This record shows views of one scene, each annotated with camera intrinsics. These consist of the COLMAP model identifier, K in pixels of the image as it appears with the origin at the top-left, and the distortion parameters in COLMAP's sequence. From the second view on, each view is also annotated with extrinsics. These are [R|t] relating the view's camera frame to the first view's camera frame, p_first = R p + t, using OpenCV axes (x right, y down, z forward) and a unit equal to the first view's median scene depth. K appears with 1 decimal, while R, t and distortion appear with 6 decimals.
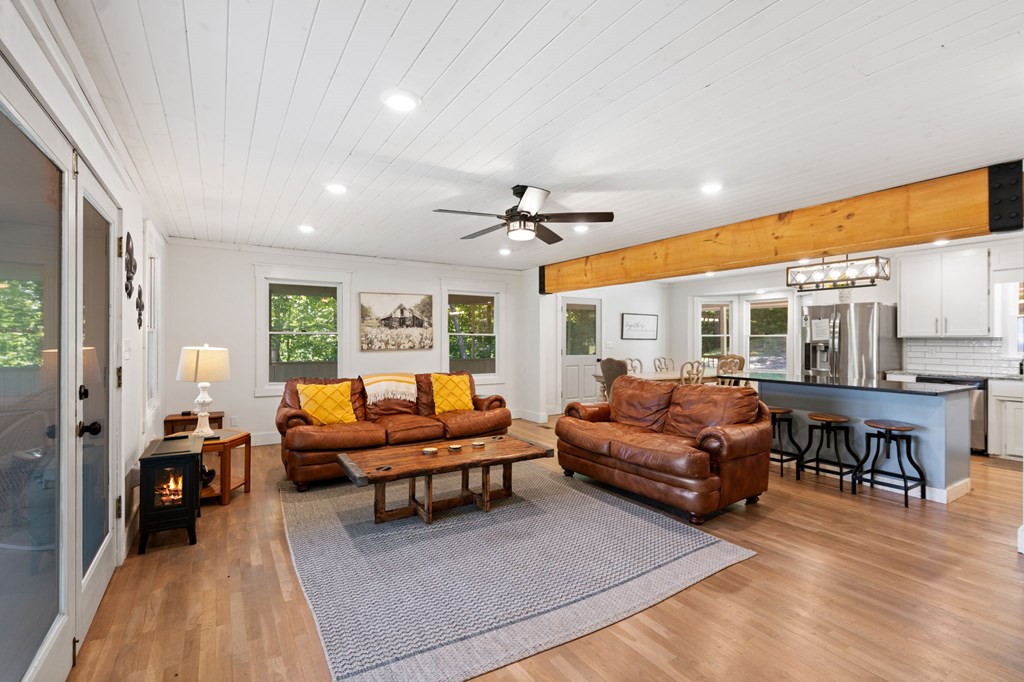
lens RADIAL K [[467.5, 0, 506.1], [0, 467.5, 352.7], [0, 0, 1]] dist [0.002064, 0.000086]
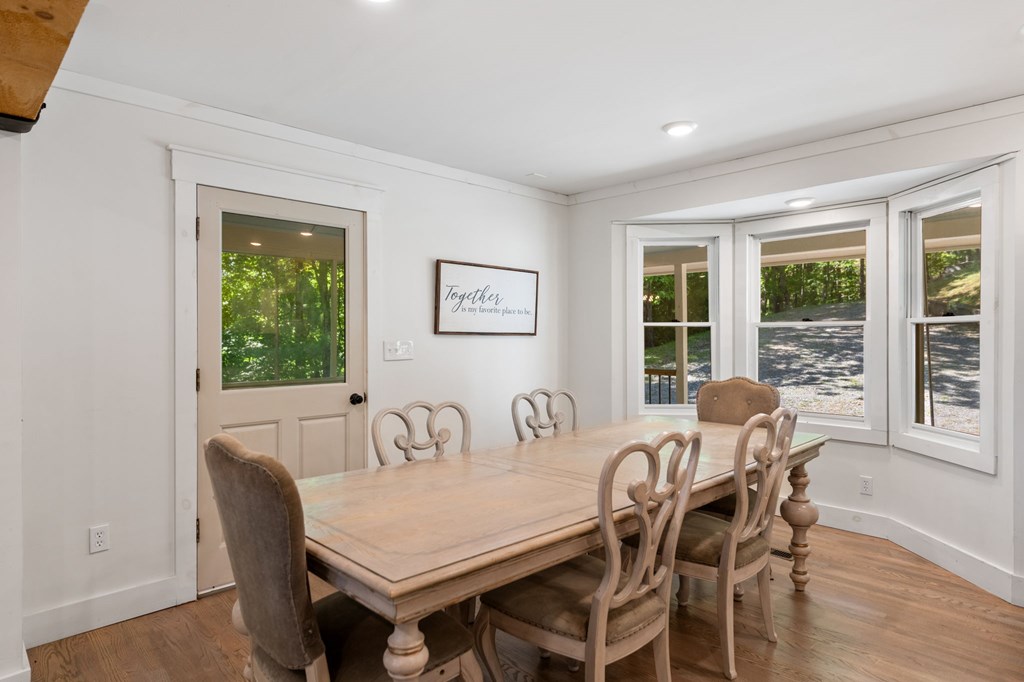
lens RADIAL K [[599.3, 0, 512.0], [0, 599.3, 341.0], [0, 0, 1]] dist [-0.001674, -0.000960]
pose [[0.975266, -0.002384, 0.221022, 0.274547], [0.007819, 0.999688, -0.023720, -0.017170], [-0.220896, 0.024861, 0.974980, 0.740652]]
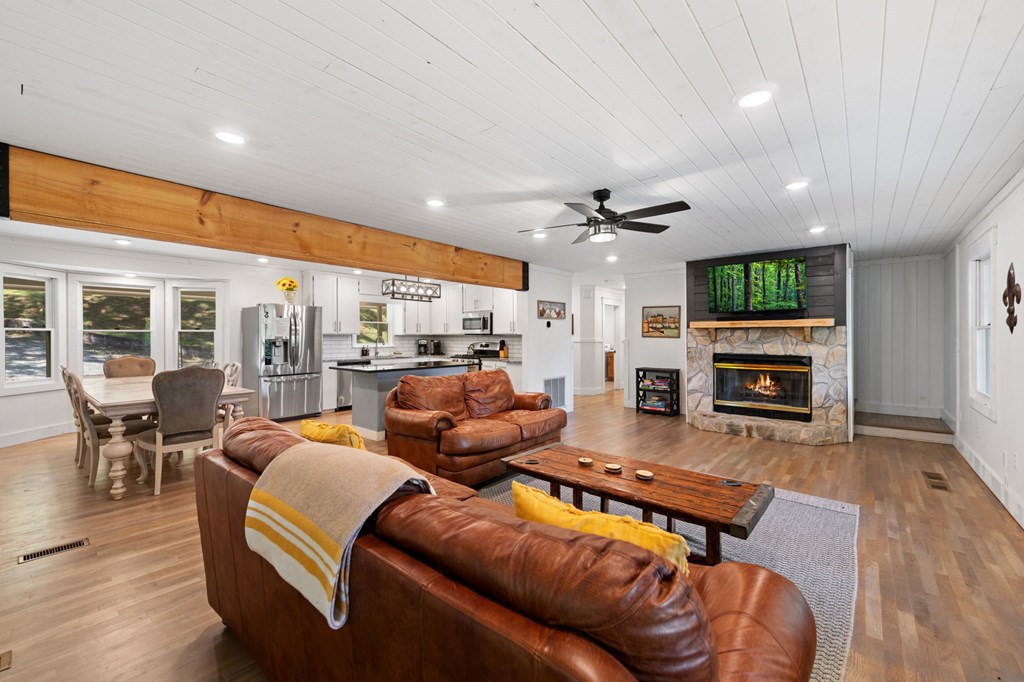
lens RADIAL K [[416.9, 0, 512.4], [0, 416.9, 344.7], [0, 0, 1]] dist [0.000343, -0.000611]
pose [[-0.315922, -0.019714, 0.948580, -0.405937], [0.025091, 0.999261, 0.029124, -0.021292], [-0.948453, 0.033002, -0.315194, 0.760440]]
